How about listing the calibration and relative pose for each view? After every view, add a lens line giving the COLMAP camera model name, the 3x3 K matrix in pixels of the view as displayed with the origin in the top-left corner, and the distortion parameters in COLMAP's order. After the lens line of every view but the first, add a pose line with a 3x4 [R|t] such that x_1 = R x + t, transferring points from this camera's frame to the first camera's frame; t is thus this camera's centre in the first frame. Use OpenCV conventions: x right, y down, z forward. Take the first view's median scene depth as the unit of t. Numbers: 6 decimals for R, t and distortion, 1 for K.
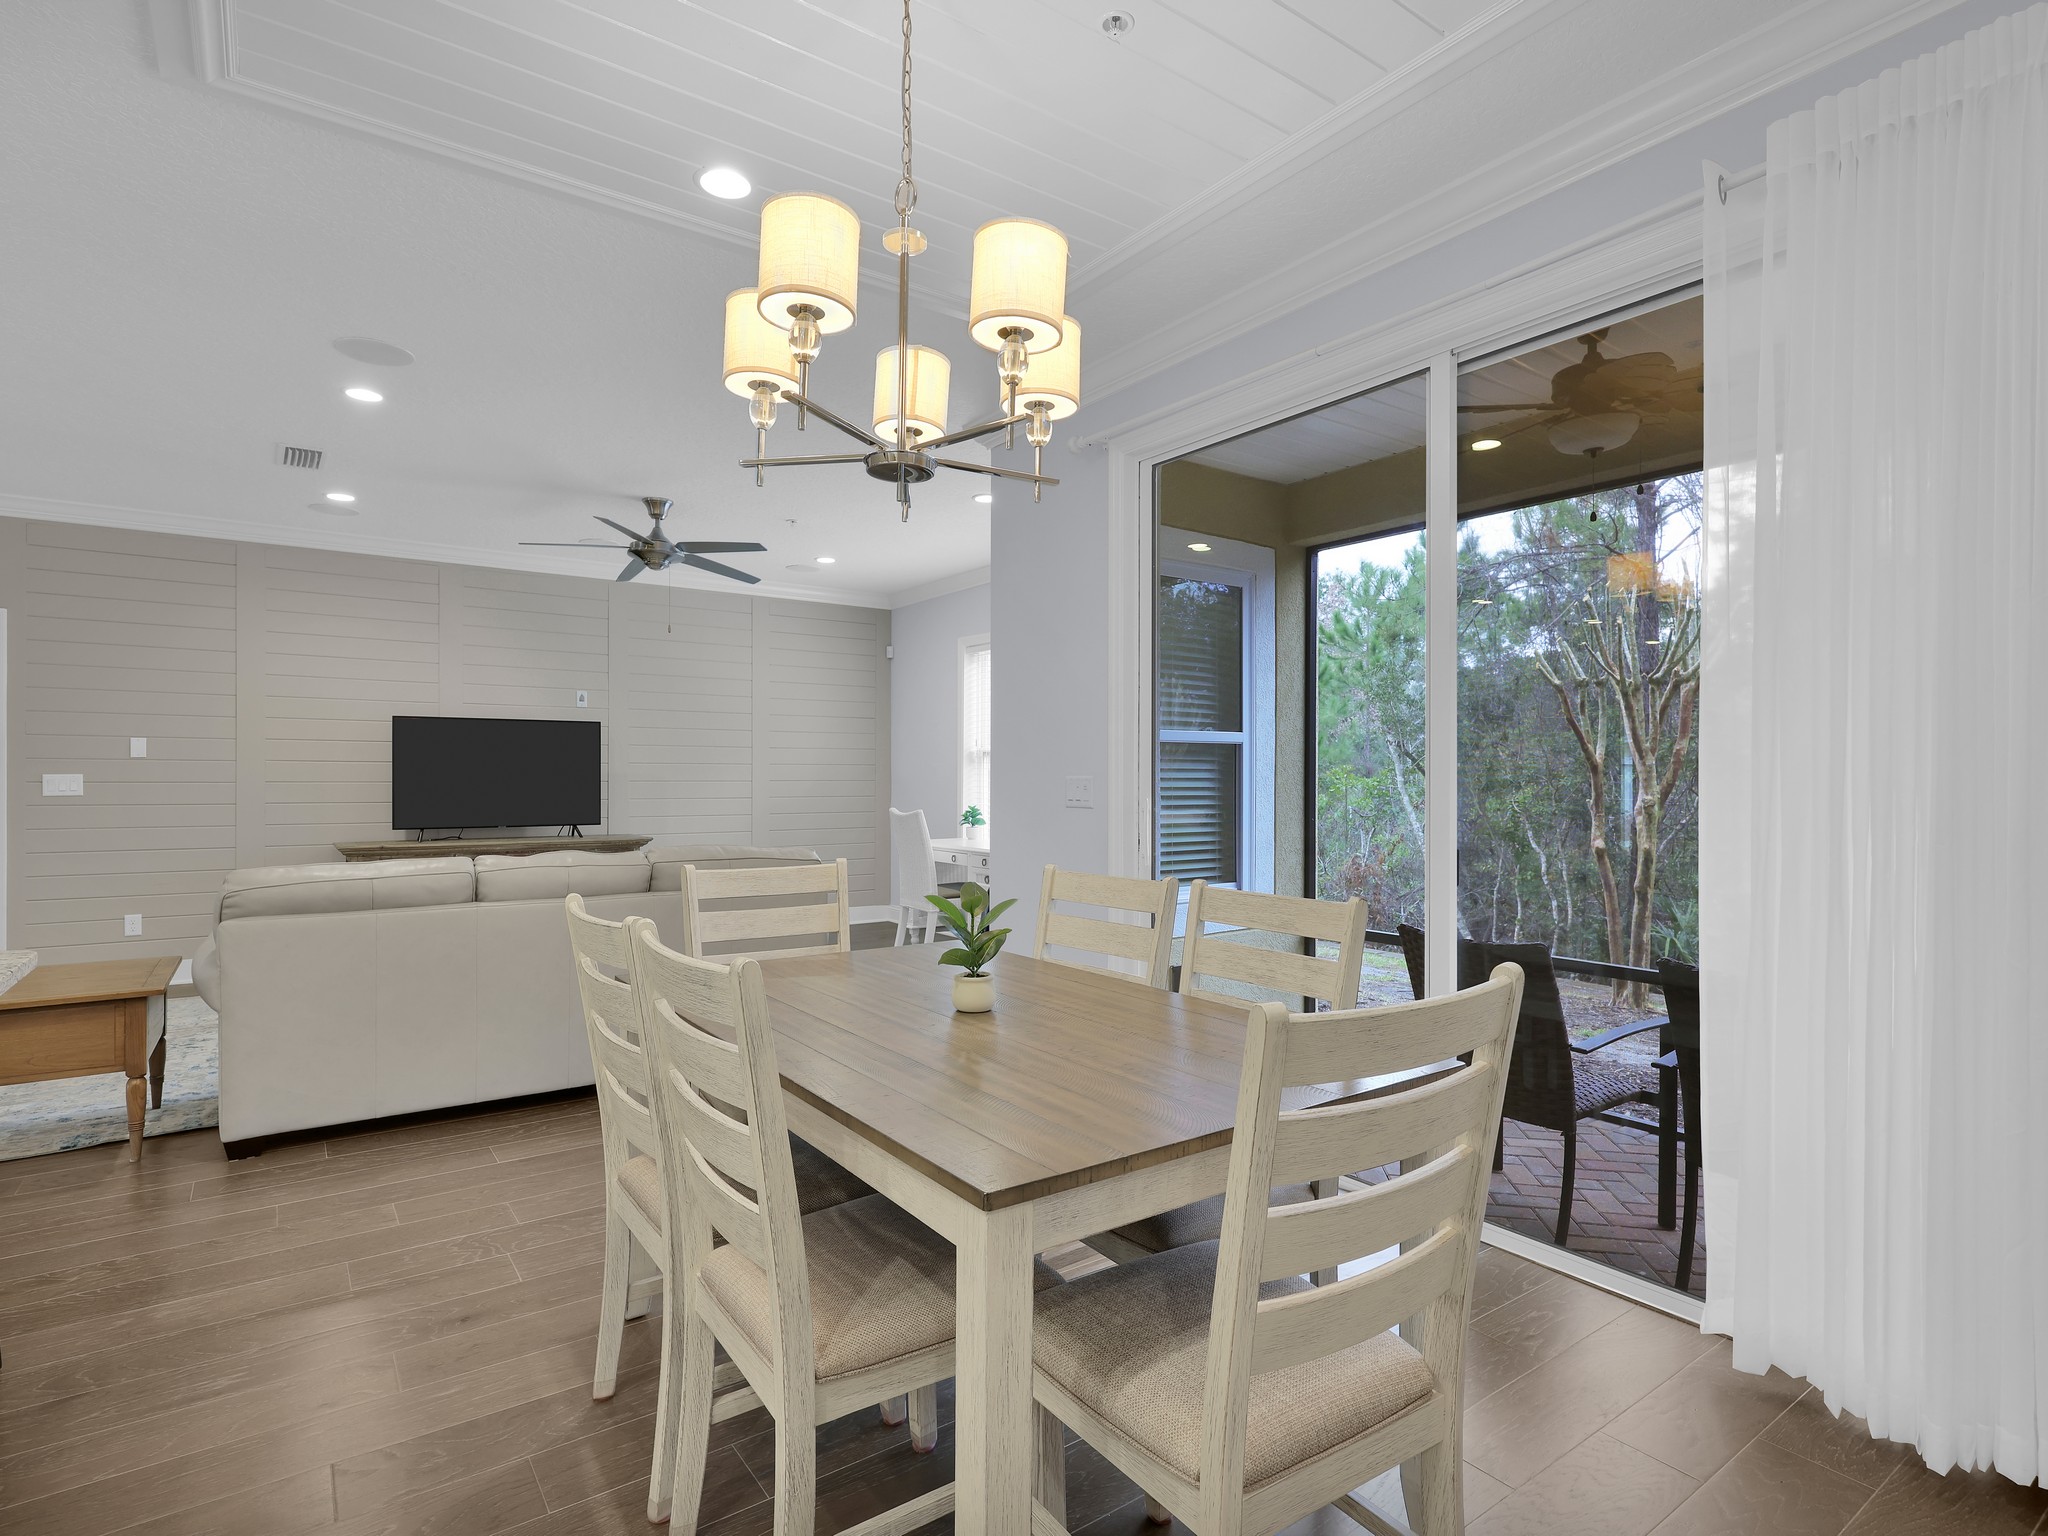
lens RADIAL K [[1050.9, 0, 1024.0], [0, 1050.9, 768.0], [0, 0, 1]] dist [-0.000175, -0.000135]
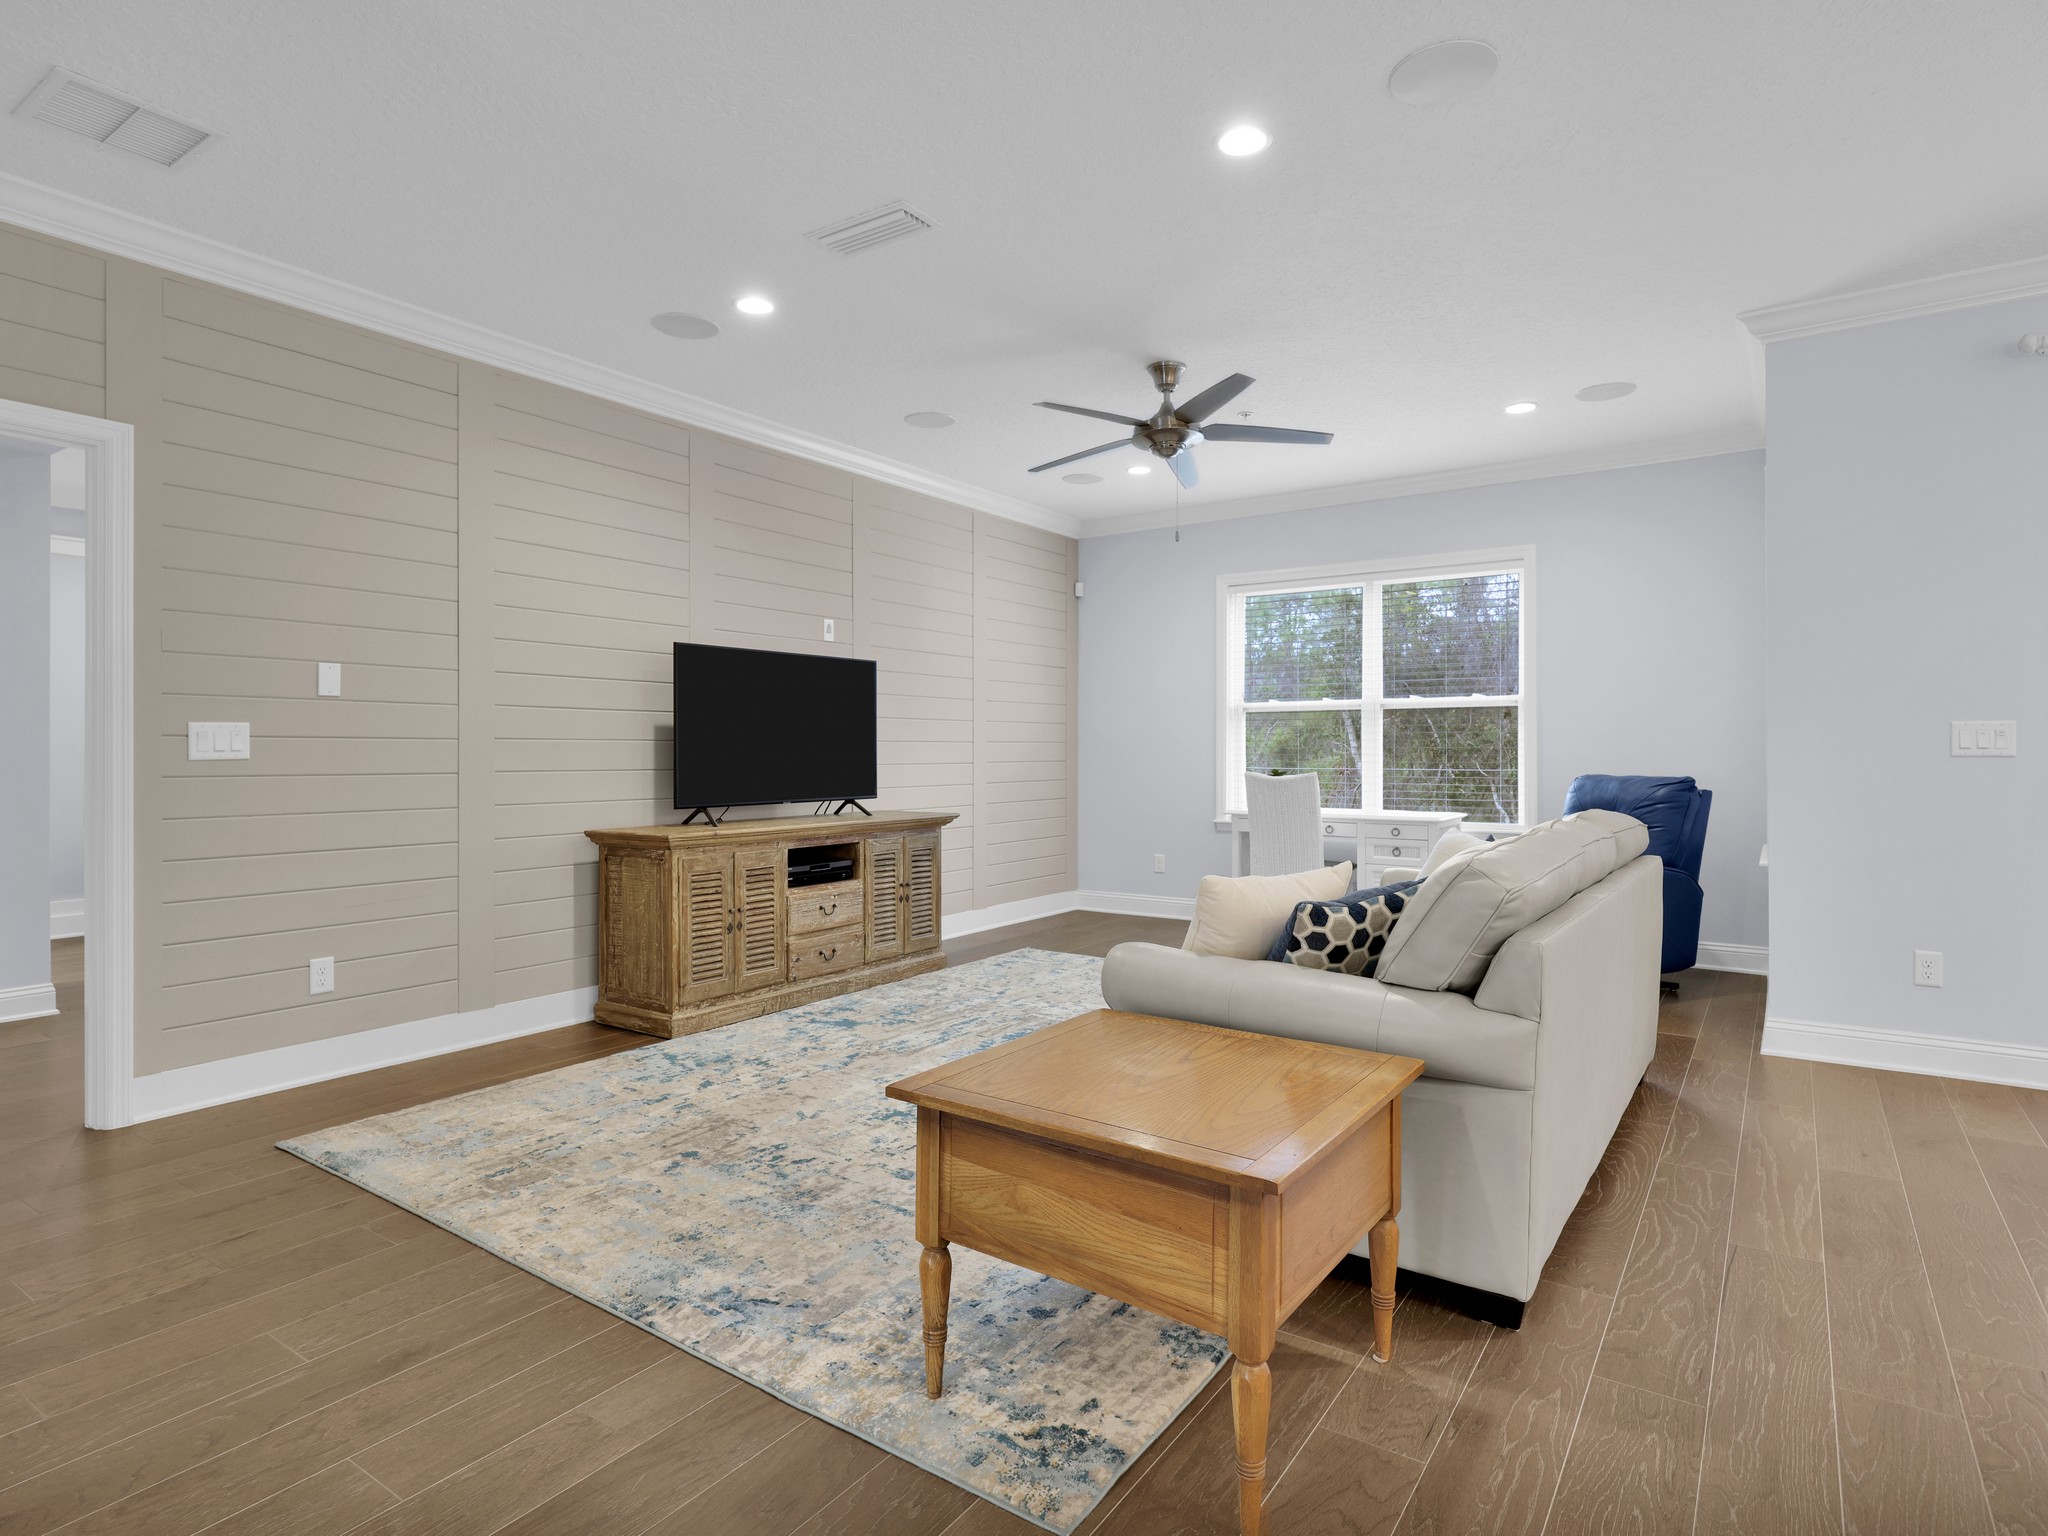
lens RADIAL K [[1083.3, 0, 1024.0], [0, 1083.3, 768.0], [0, 0, 1]] dist [0.001535, 0.000424]
pose [[0.942871, -0.007134, 0.333081, -0.647447], [-0.002436, 0.999596, 0.028306, 0.012157], [-0.333148, -0.027500, 0.942473, 0.264471]]
